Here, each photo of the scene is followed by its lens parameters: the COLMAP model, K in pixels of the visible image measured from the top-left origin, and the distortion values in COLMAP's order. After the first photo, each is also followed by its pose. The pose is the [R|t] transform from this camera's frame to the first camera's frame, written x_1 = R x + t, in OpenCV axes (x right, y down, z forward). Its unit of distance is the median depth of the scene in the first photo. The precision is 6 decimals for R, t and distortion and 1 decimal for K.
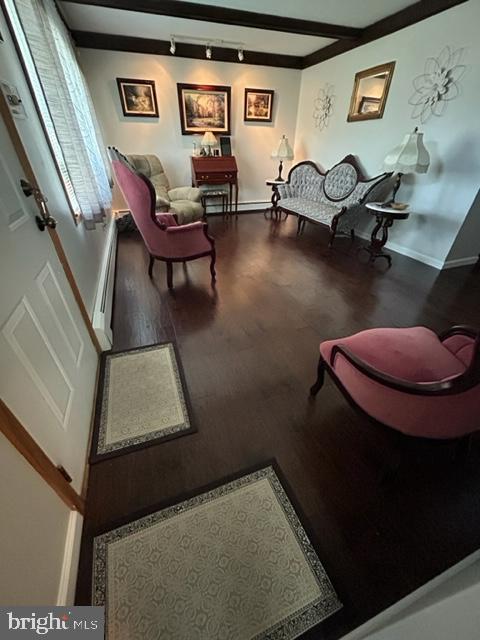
lens RADIAL K [[259.0, 0, 238.3], [0, 259.0, 316.0], [0, 0, 1]] dist [0.010992, 0.001398]
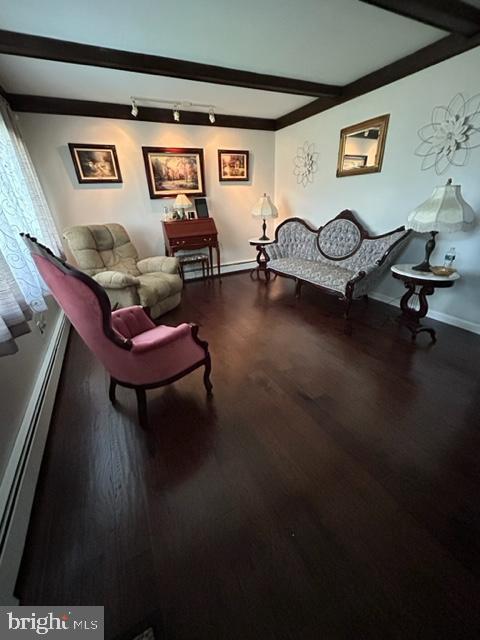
lens RADIAL K [[259.0, 0, 236.5], [0, 259.0, 316.6], [0, 0, 1]] dist [0.010992, 0.001398]
pose [[0.992293, -0.091444, 0.083622, -0.042899], [0.103613, 0.982436, -0.155187, -0.156034], [-0.067963, 0.162655, 0.984340, 0.203935]]
